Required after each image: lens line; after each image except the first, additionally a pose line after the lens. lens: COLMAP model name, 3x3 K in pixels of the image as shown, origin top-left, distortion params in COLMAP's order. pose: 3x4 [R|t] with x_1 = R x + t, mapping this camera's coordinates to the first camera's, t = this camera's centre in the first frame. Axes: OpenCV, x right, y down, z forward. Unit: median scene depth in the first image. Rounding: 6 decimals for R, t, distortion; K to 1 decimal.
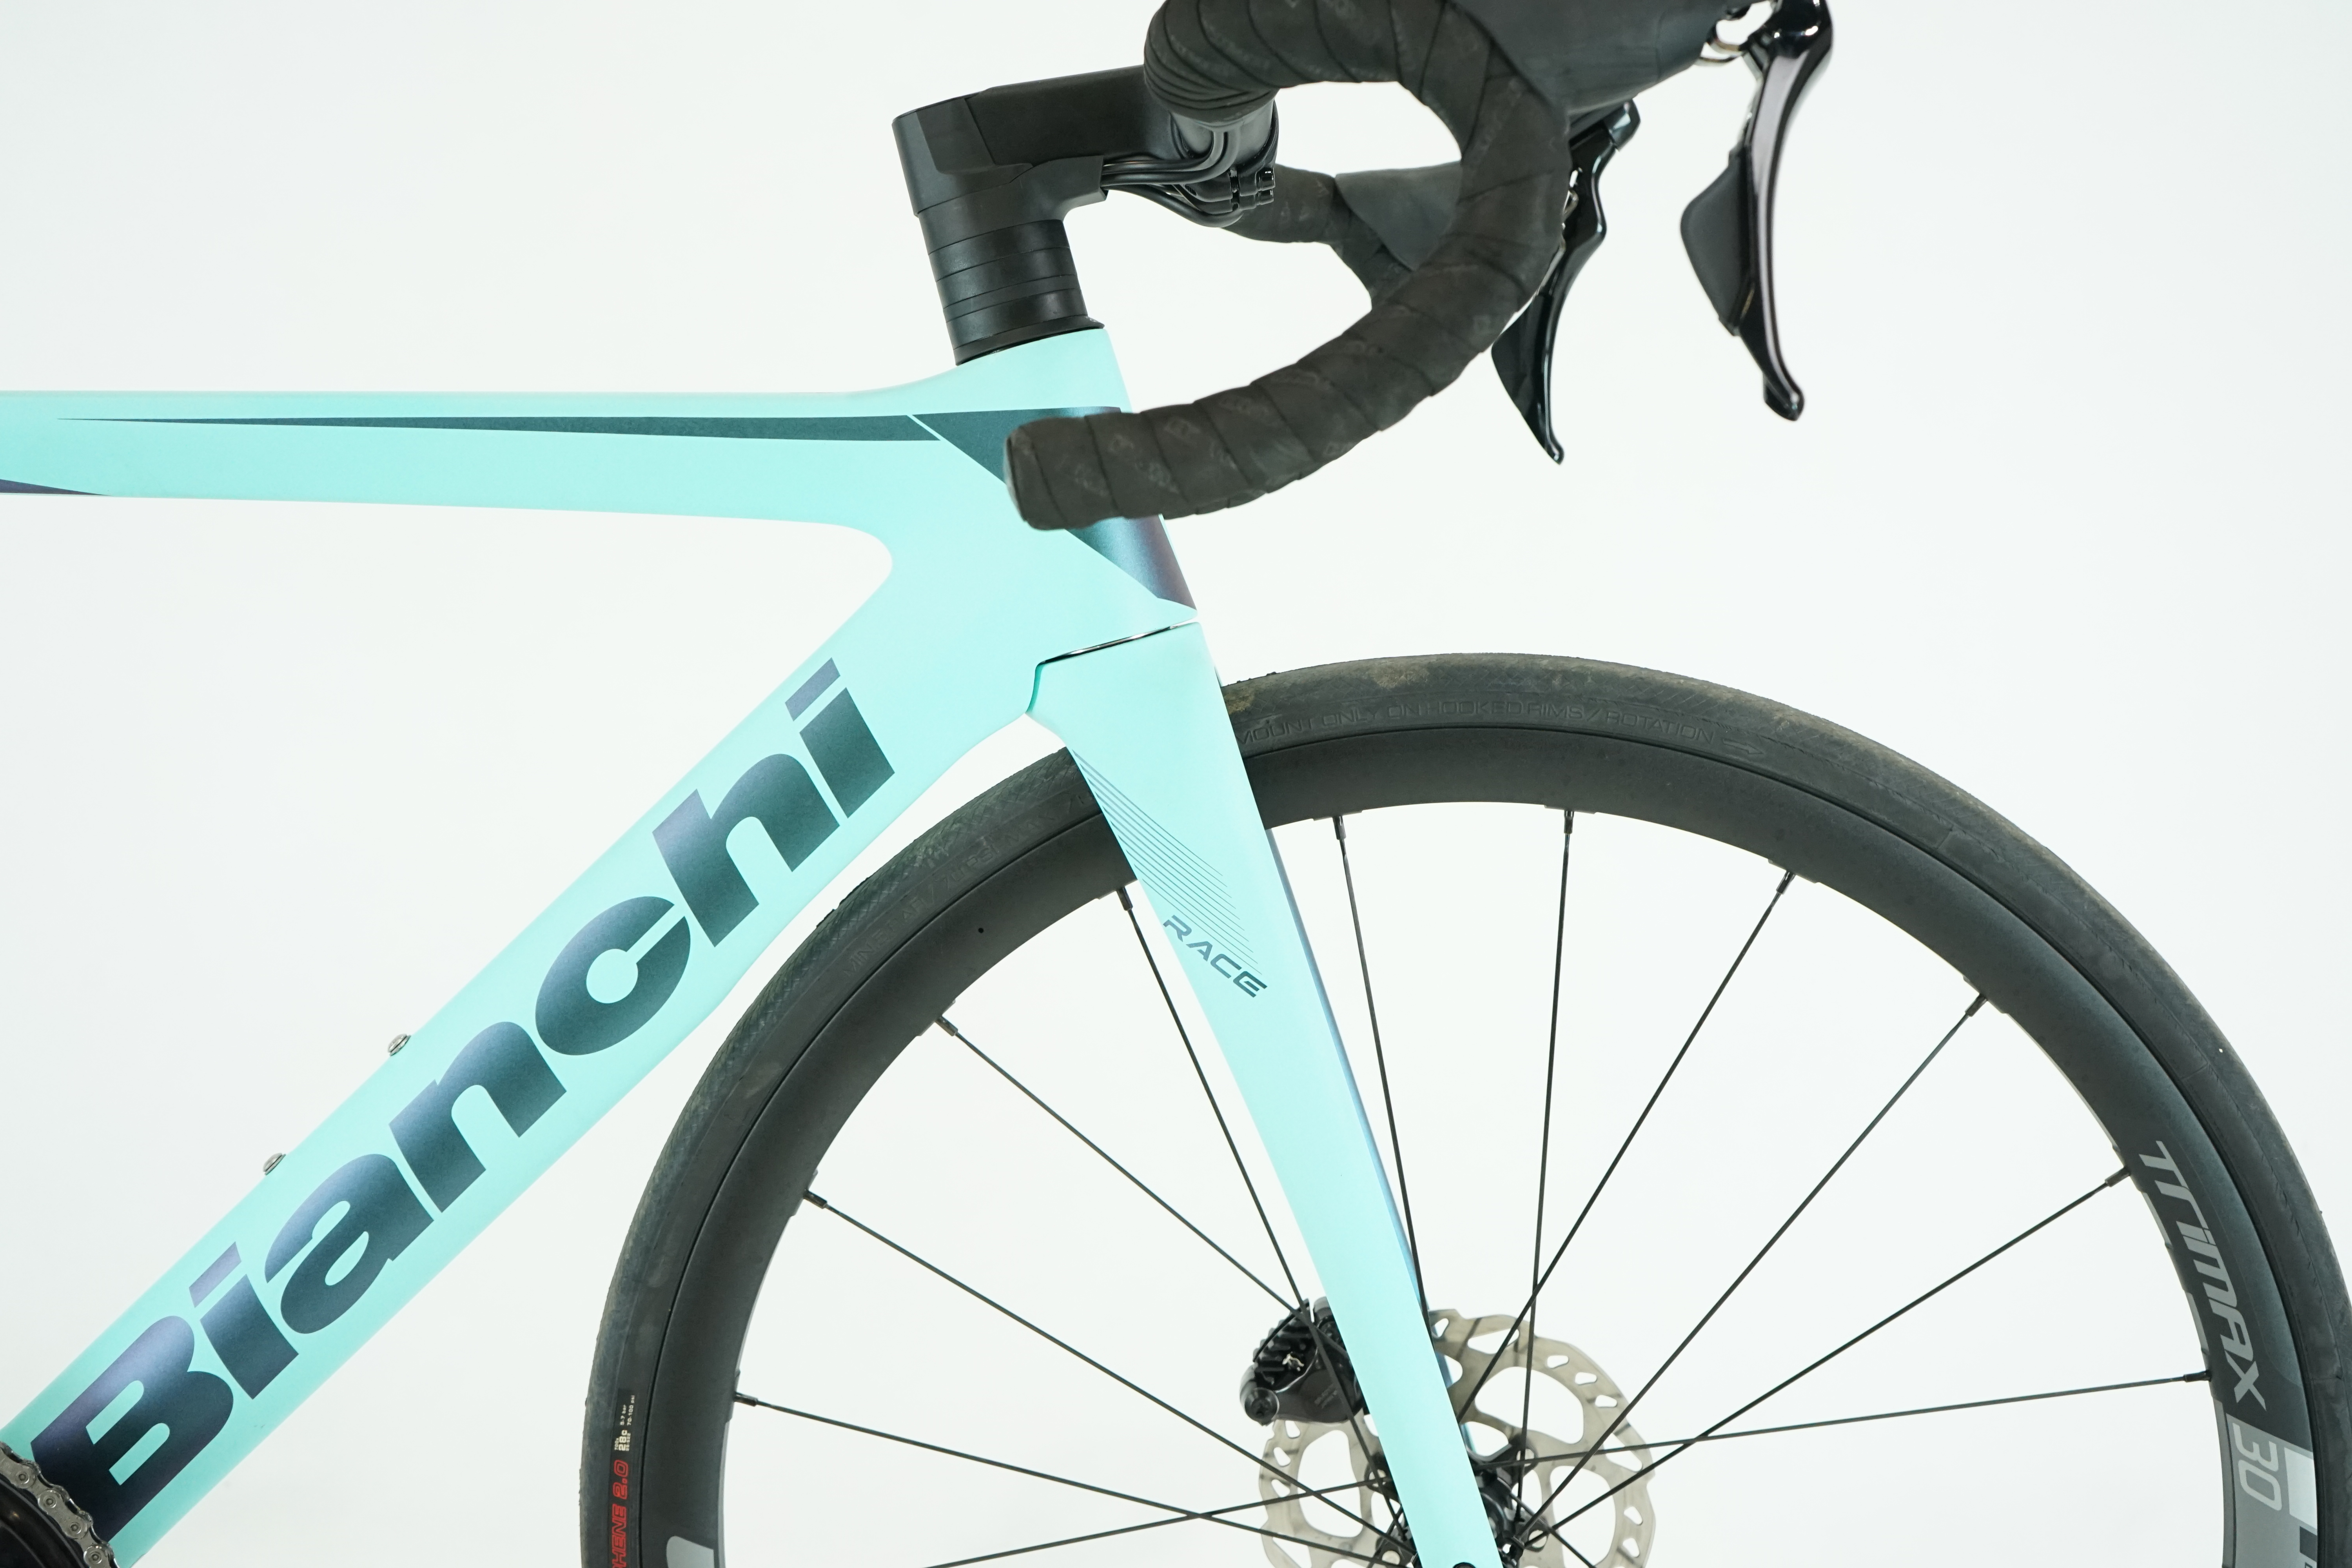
lens RADIAL K [[2284.6, 0, 1178.0], [0, 2284.6, 794.0], [0, 0, 1]] dist [-0.013575, 0.000000]
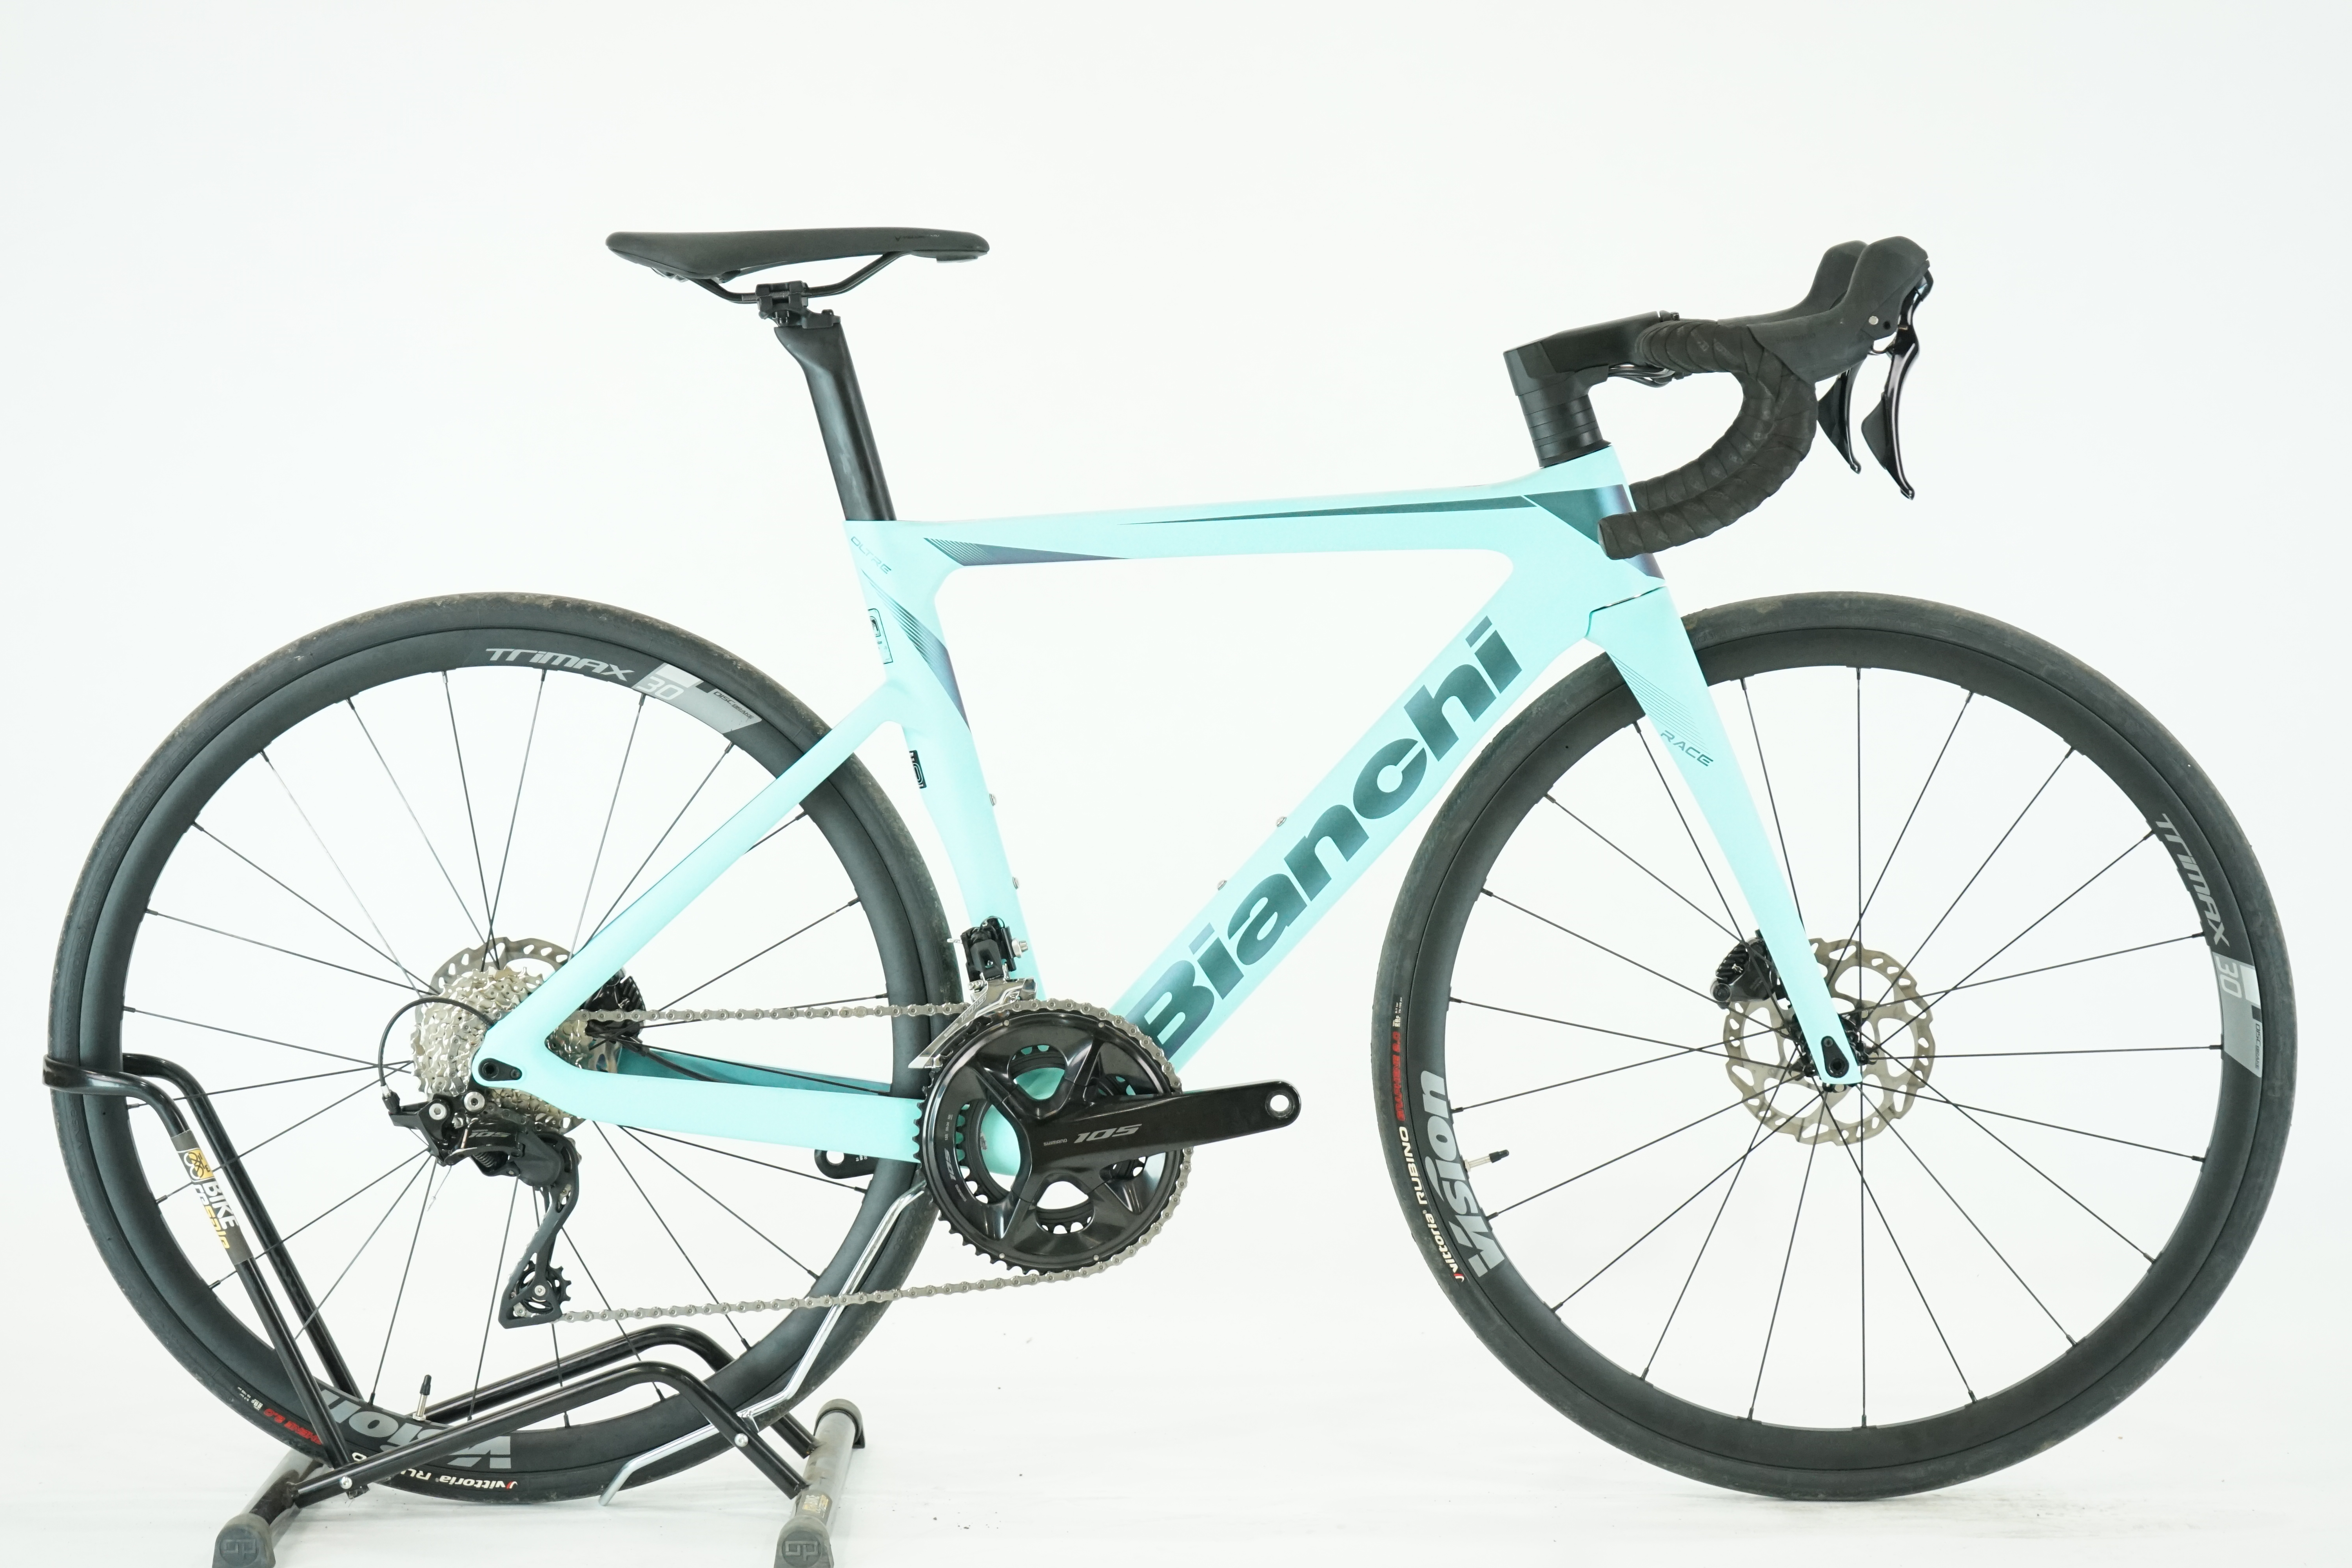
lens RADIAL K [[4695.1, 0, 1174.9], [0, 4695.1, 771.0], [0, 0, 1]] dist [-0.068659, 0.000000]
pose [[0.996755, -0.062963, -0.050149, -0.226911], [0.062388, 0.997968, -0.012953, 0.114340], [0.050863, 0.009782, 0.998658, -3.157639]]
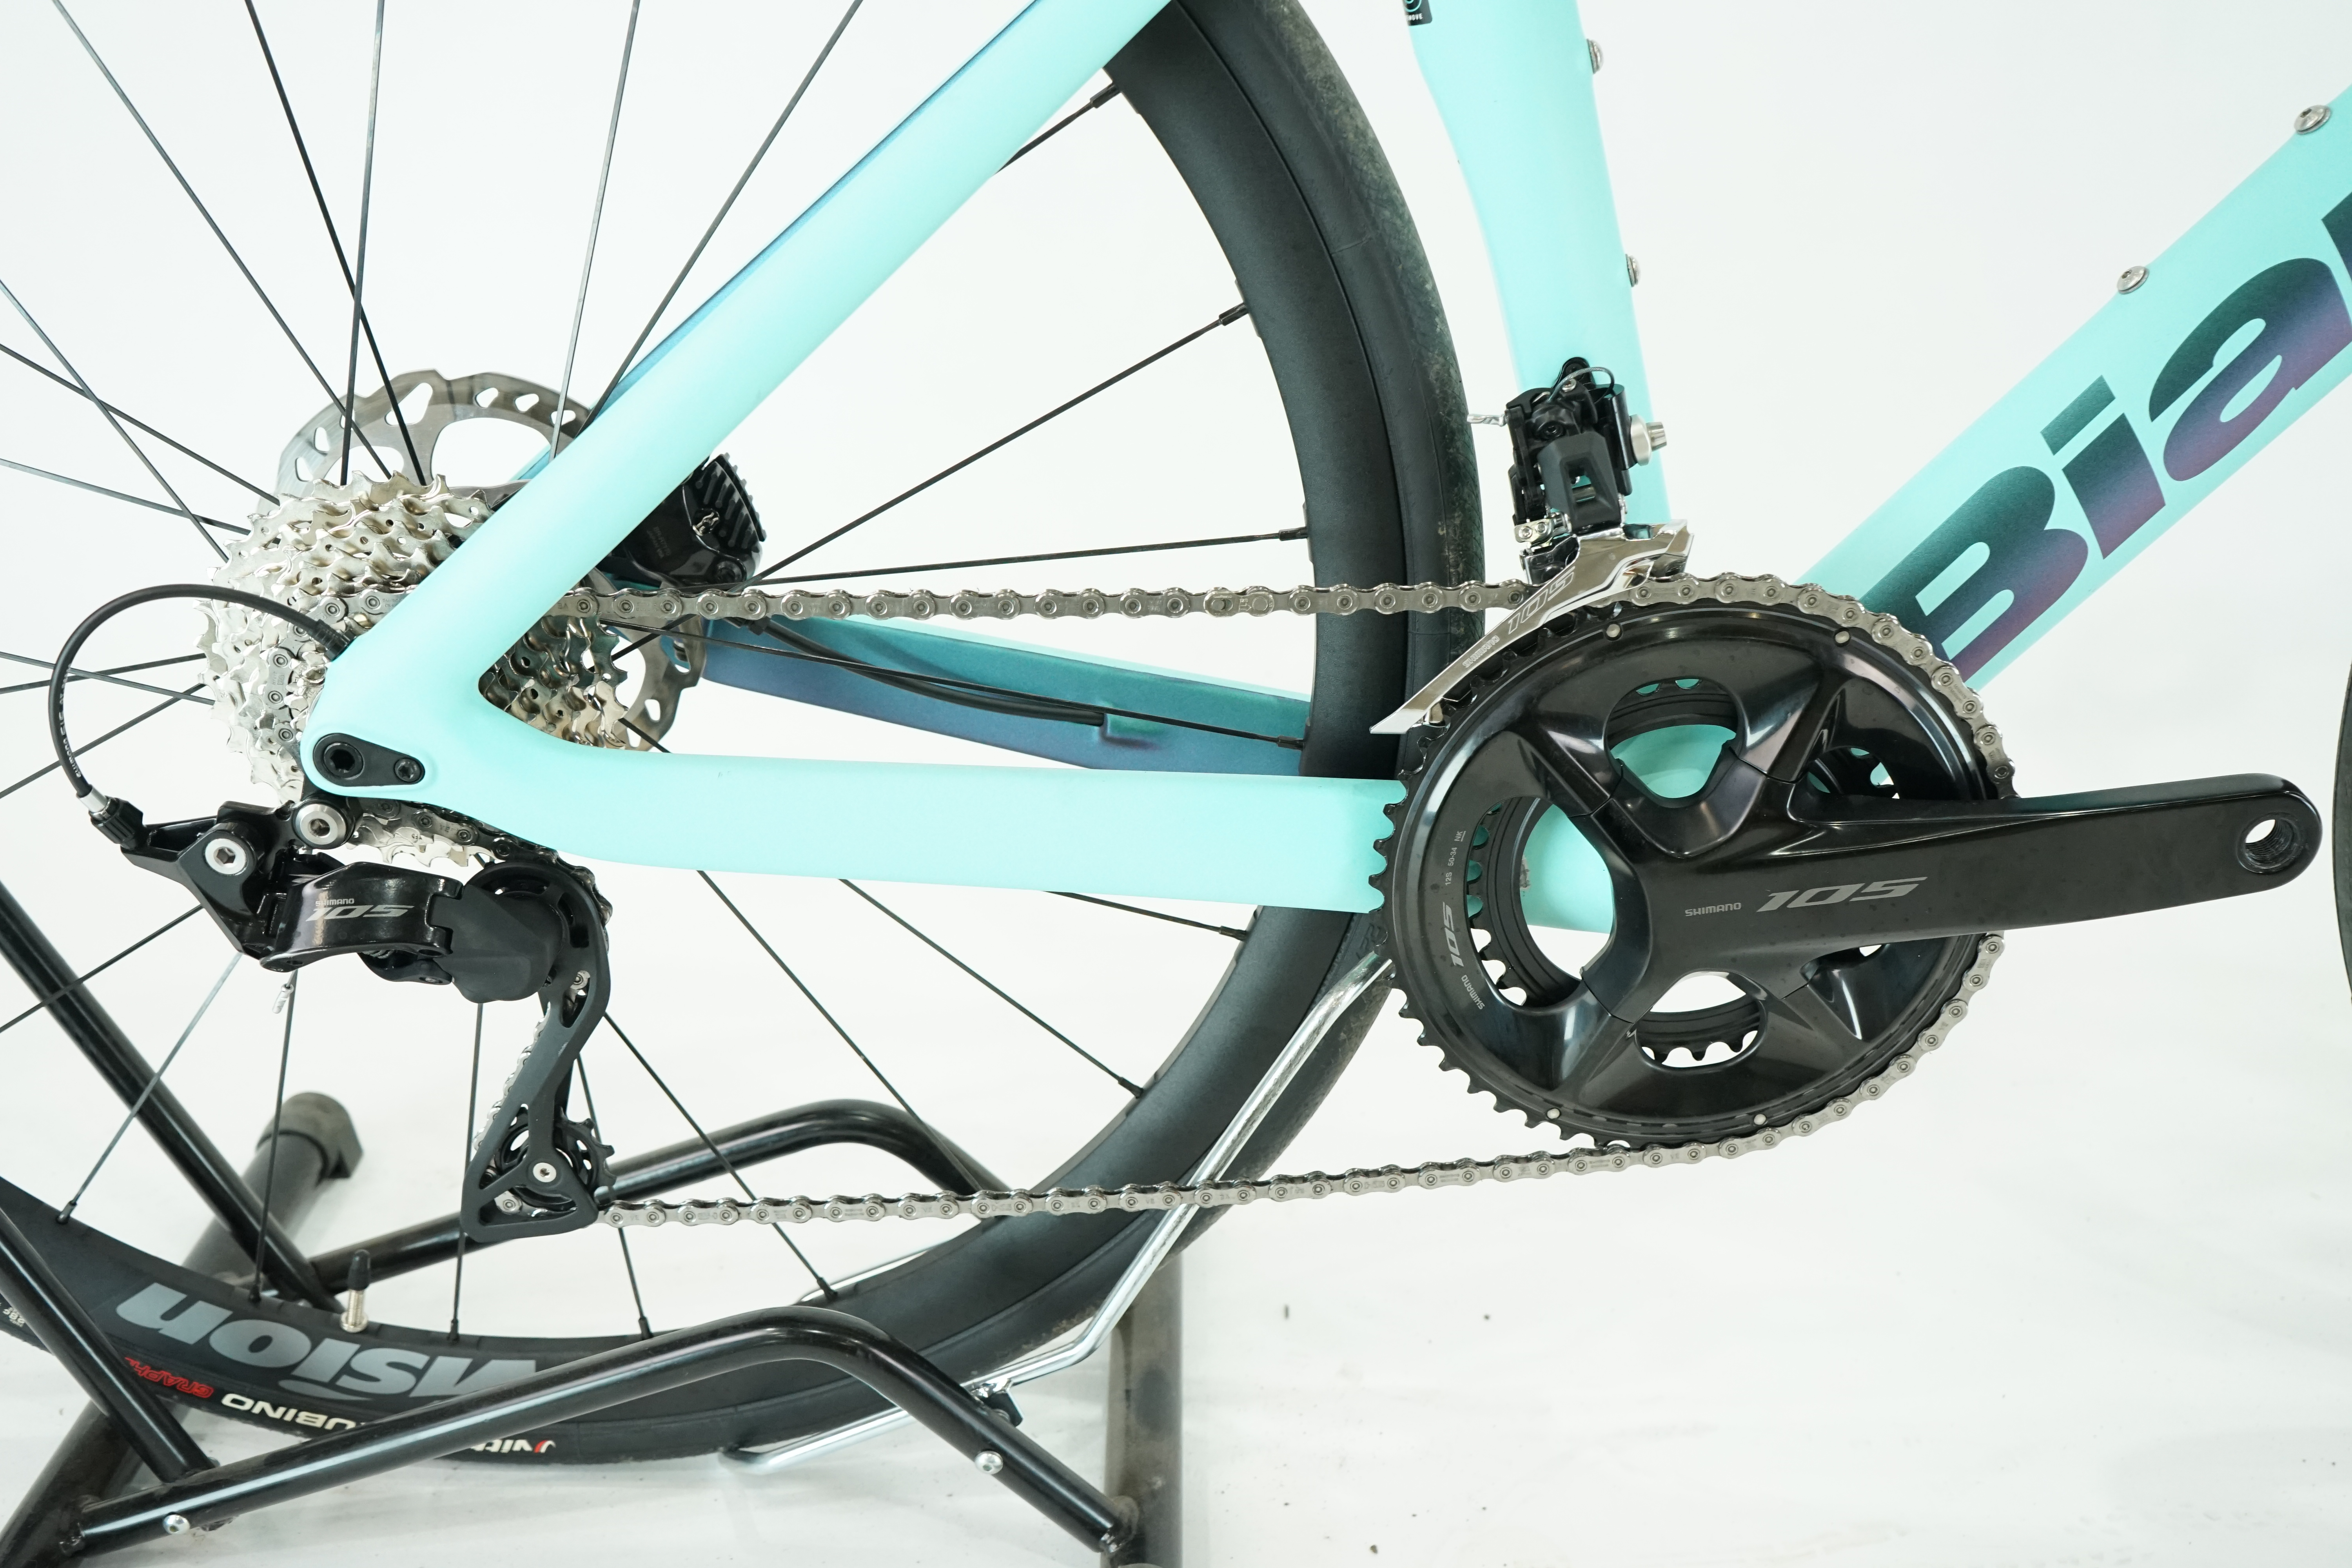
lens RADIAL K [[2193.1, 0, 1172.7], [0, 2193.1, 773.7], [0, 0, 1]] dist [0.007994, 0.000000]
pose [[0.996705, -0.032320, -0.074400, -0.695388], [0.054972, 0.943585, 0.326537, 0.053334], [0.059649, -0.329551, 0.942252, 0.175158]]
